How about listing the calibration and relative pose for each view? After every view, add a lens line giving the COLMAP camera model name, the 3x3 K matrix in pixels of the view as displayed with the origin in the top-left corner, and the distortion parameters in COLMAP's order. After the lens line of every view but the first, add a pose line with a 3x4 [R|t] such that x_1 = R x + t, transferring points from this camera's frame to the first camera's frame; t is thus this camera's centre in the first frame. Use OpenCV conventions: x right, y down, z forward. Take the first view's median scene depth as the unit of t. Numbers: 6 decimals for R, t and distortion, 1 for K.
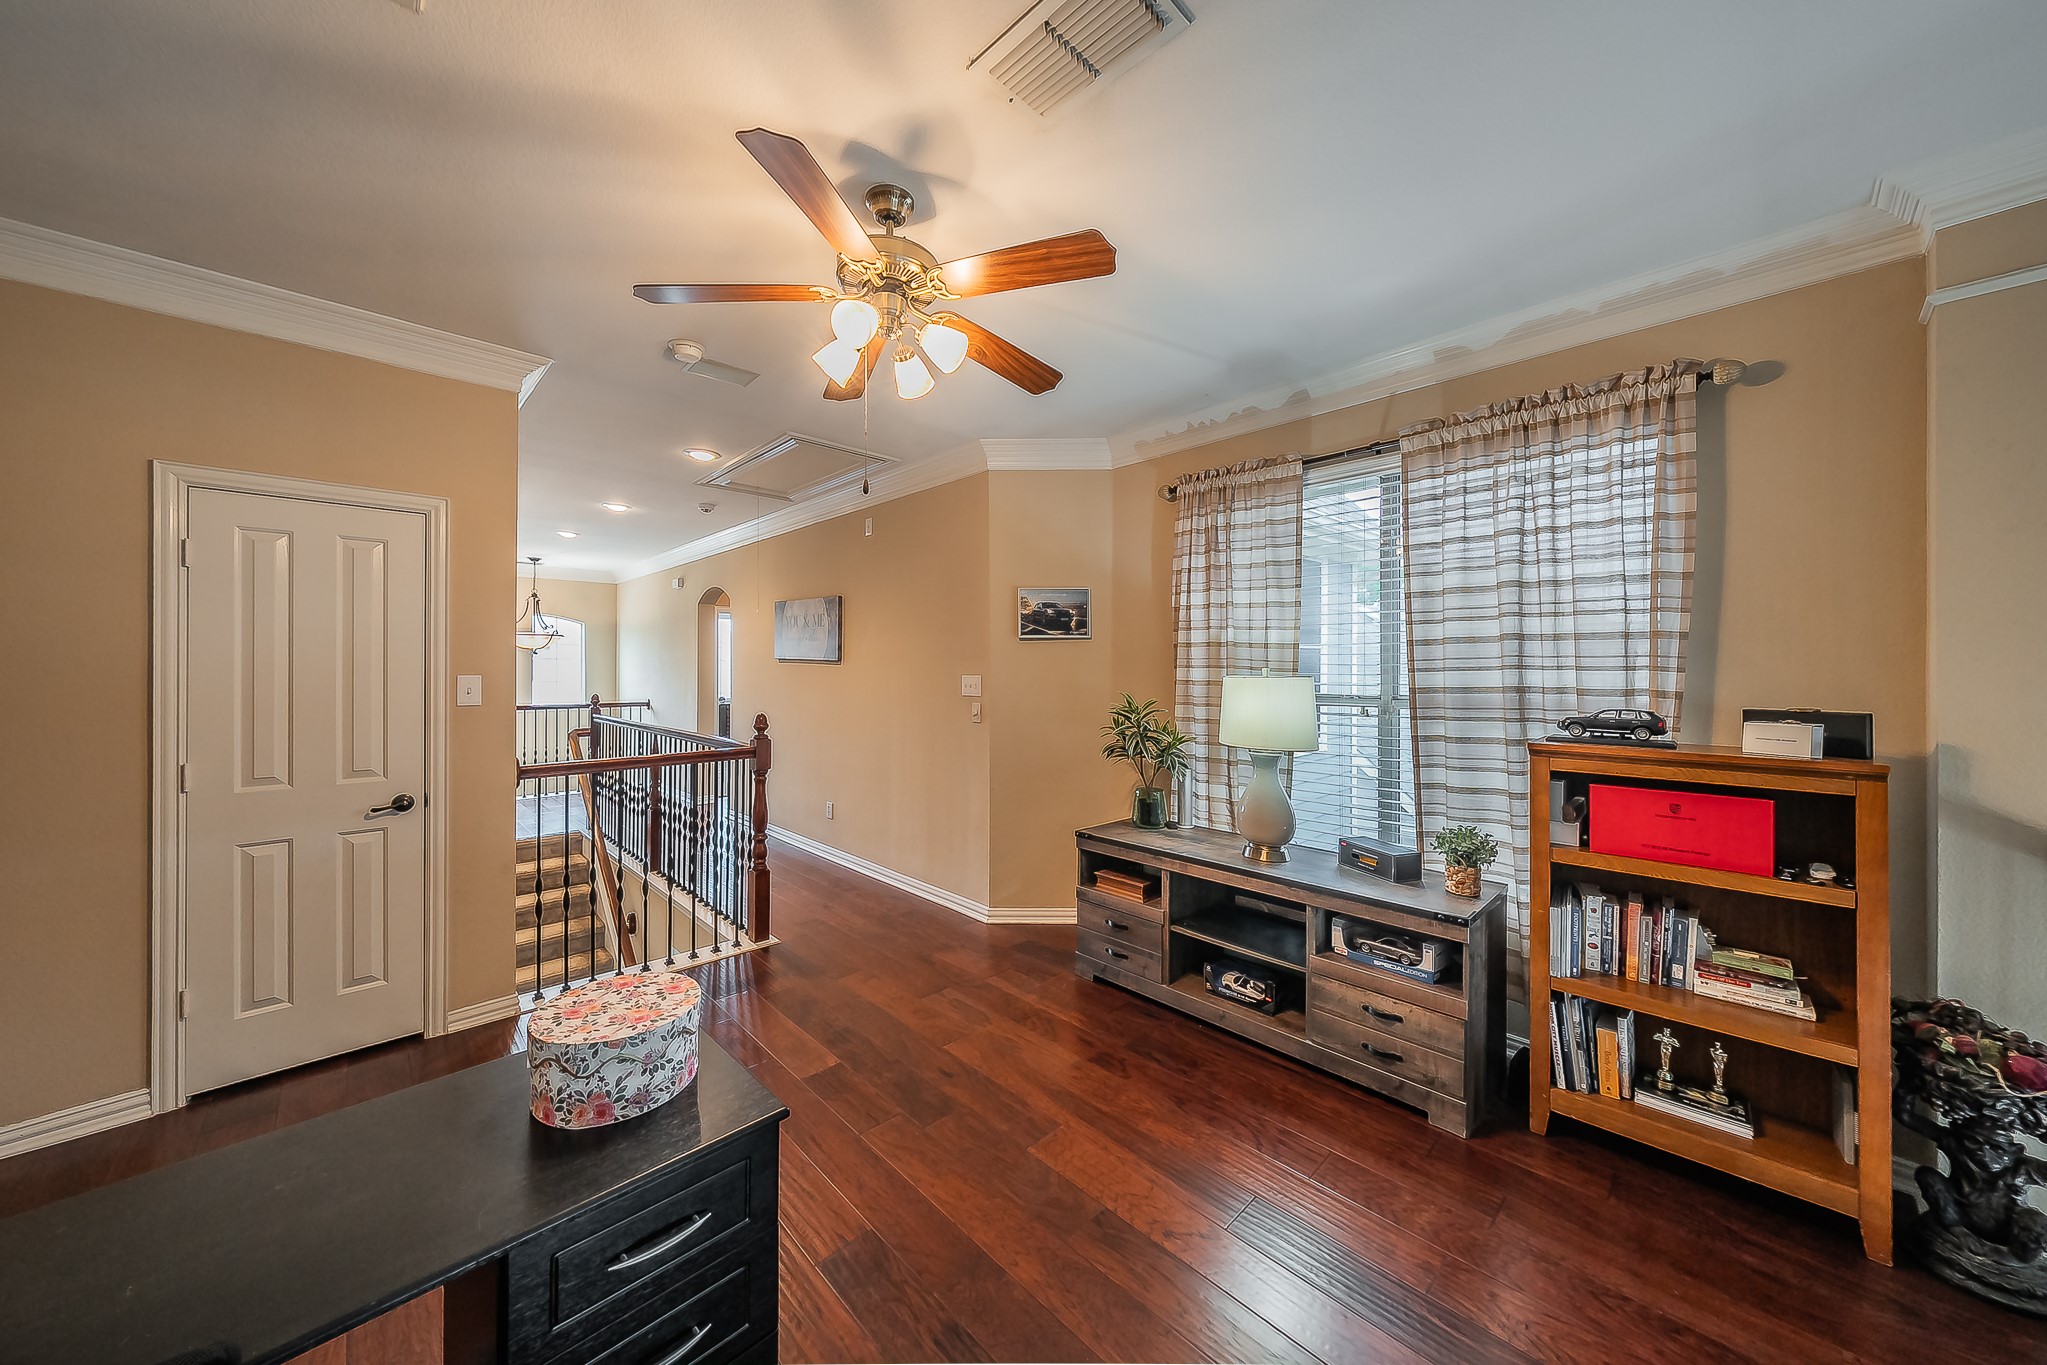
lens RADIAL K [[698.2, 0, 1016.6], [0, 698.2, 669.8], [0, 0, 1]] dist [-0.000922, -0.000112]
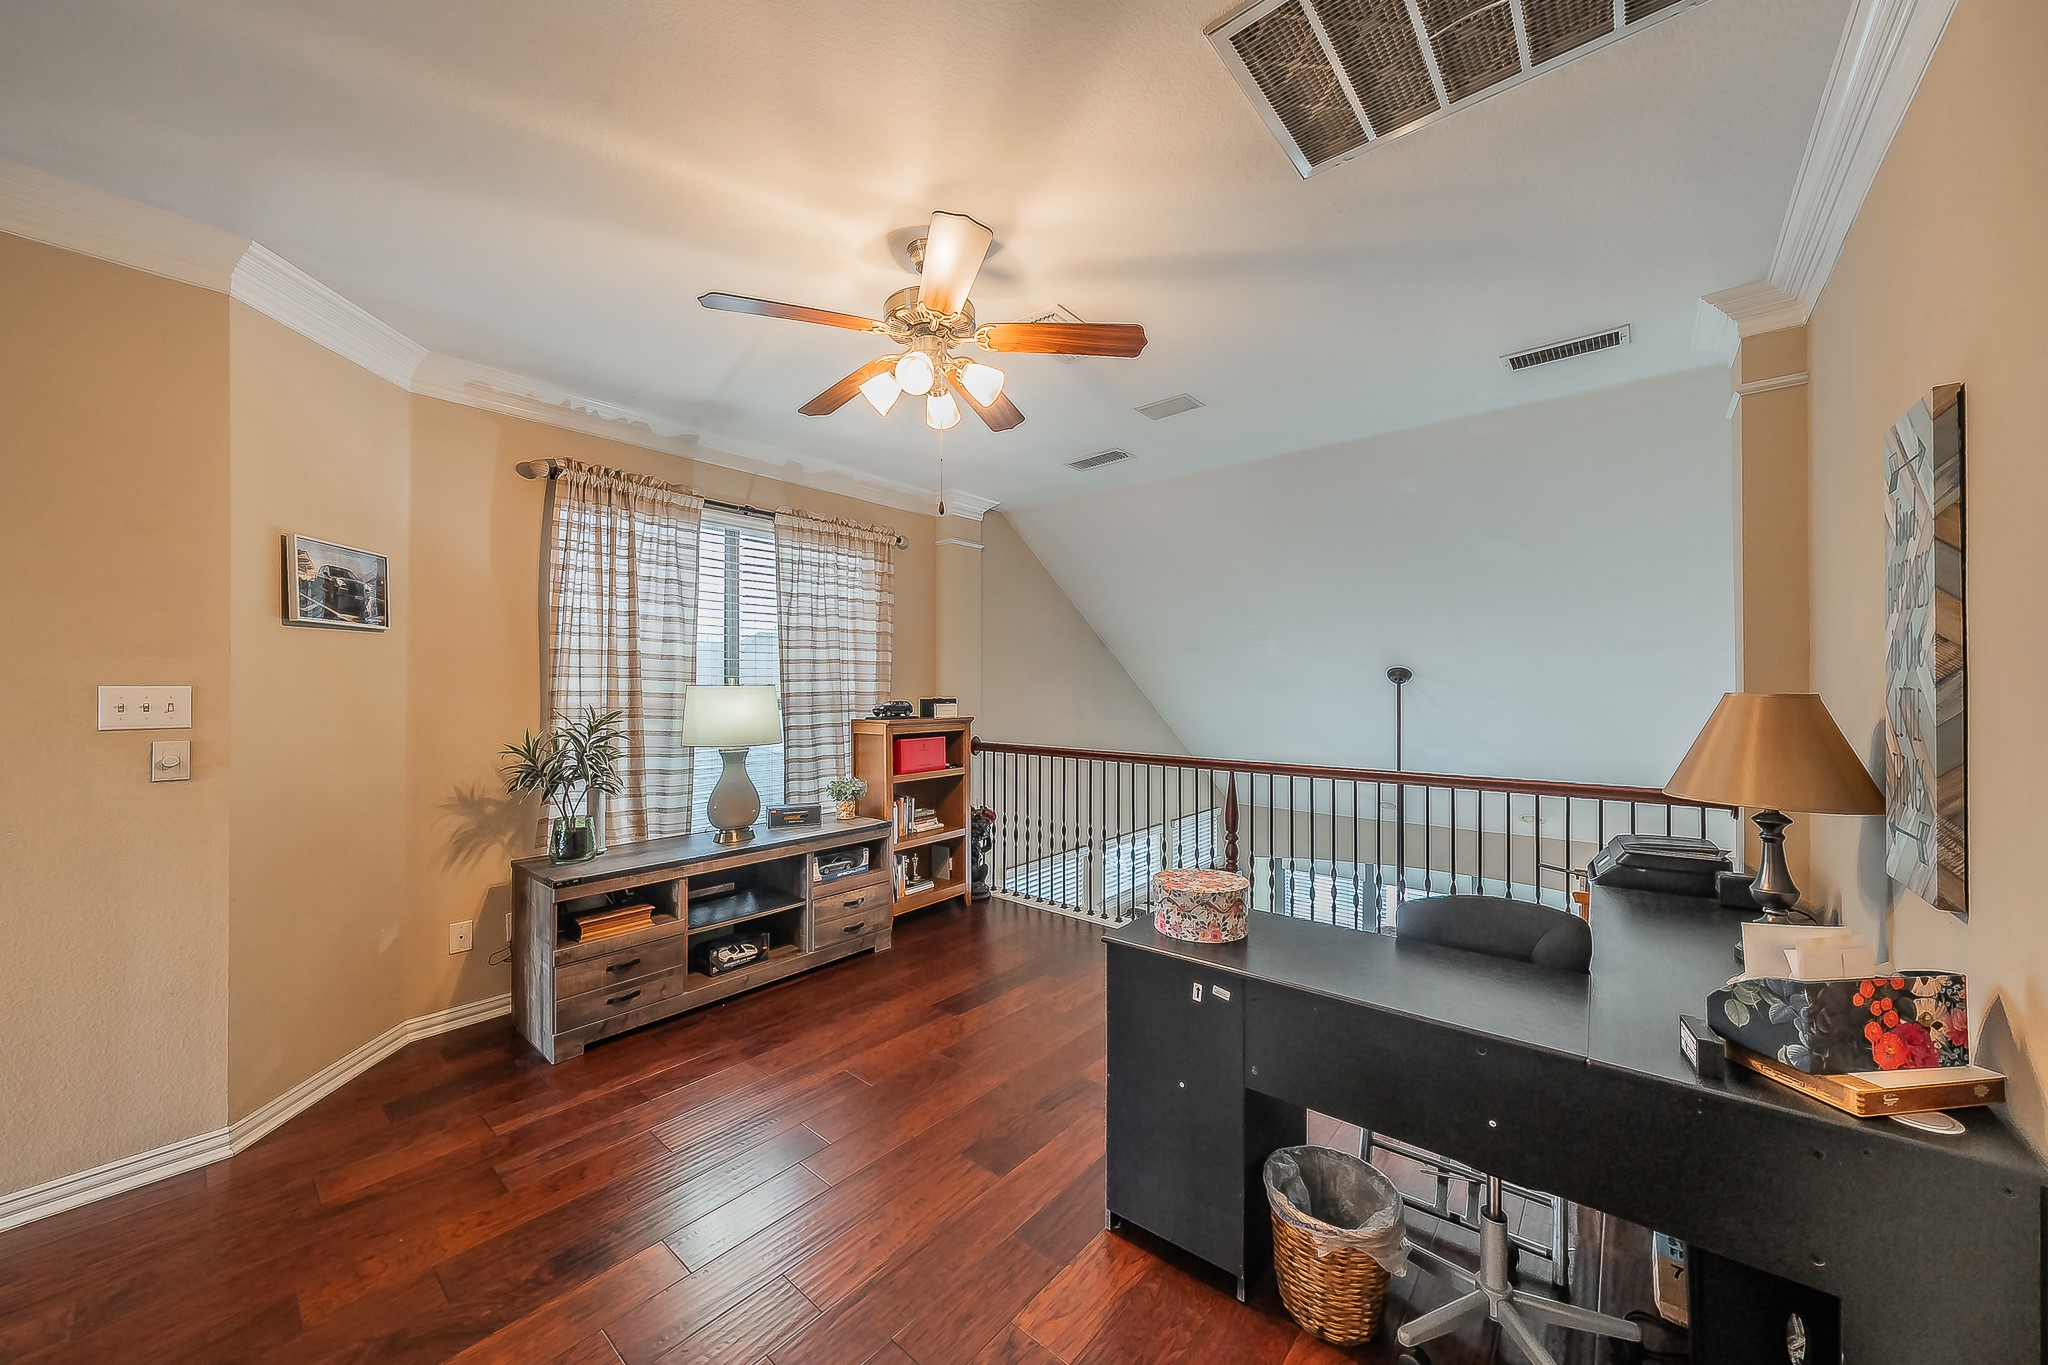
lens RADIAL K [[732.3, 0, 1025.2], [0, 732.3, 675.8], [0, 0, 1]] dist [-0.000685, -0.000064]
pose [[-0.109856, 0.009553, 0.993902, -0.931103], [-0.006990, 0.999922, -0.010384, 0.002599], [-0.993923, -0.008088, -0.109781, 0.656940]]
